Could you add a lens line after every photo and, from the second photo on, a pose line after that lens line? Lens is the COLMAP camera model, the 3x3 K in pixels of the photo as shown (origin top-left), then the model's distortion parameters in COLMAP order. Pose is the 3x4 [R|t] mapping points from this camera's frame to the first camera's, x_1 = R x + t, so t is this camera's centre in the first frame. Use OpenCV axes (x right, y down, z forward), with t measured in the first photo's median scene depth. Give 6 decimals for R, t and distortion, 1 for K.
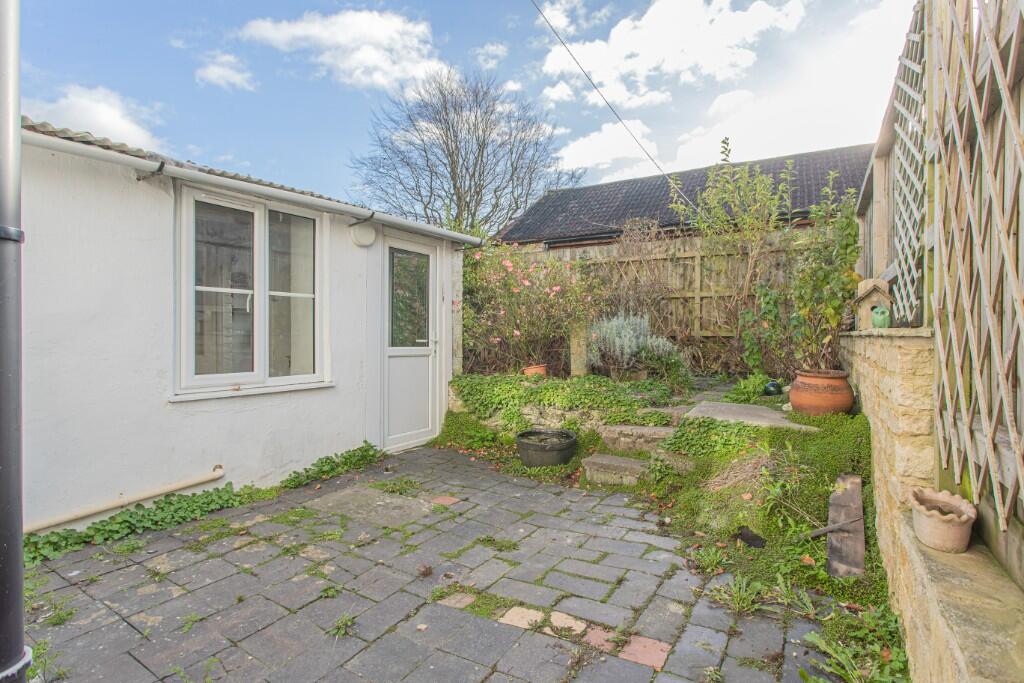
lens RADIAL K [[516.1, 0, 514.1], [0, 516.1, 338.4], [0, 0, 1]] dist [-0.010144, 0.003371]
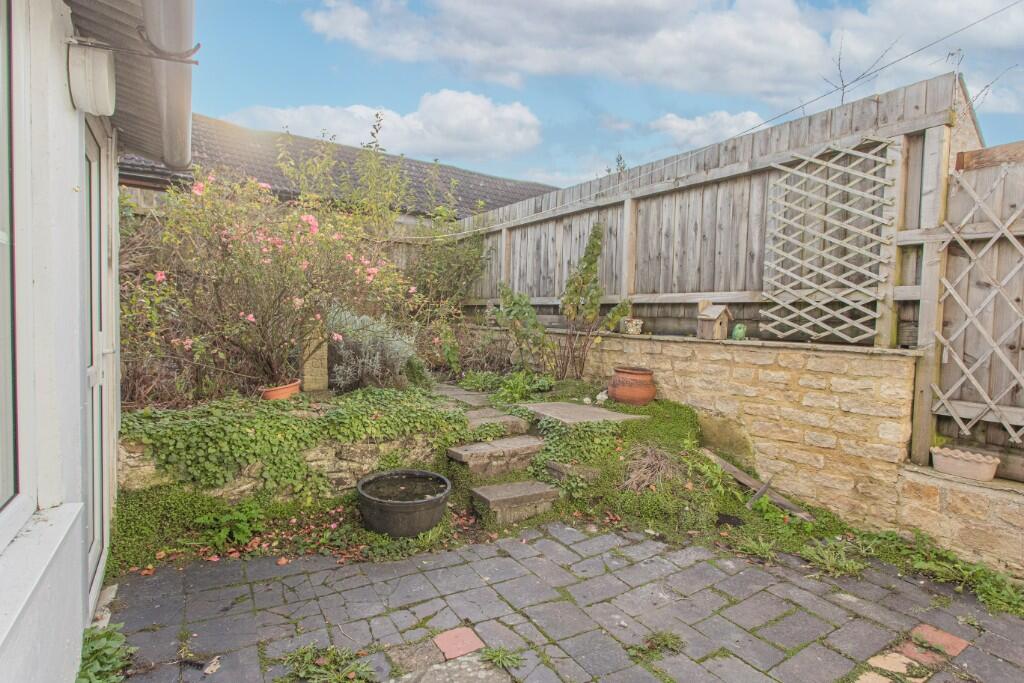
lens RADIAL K [[516.1, 0, 511.9], [0, 516.1, 341.9], [0, 0, 1]] dist [-0.010144, 0.003371]
pose [[0.459332, -0.027228, 0.887847, -0.662318], [-0.012787, 0.999224, 0.037259, -0.042319], [-0.888173, -0.028467, 0.458627, 0.764845]]
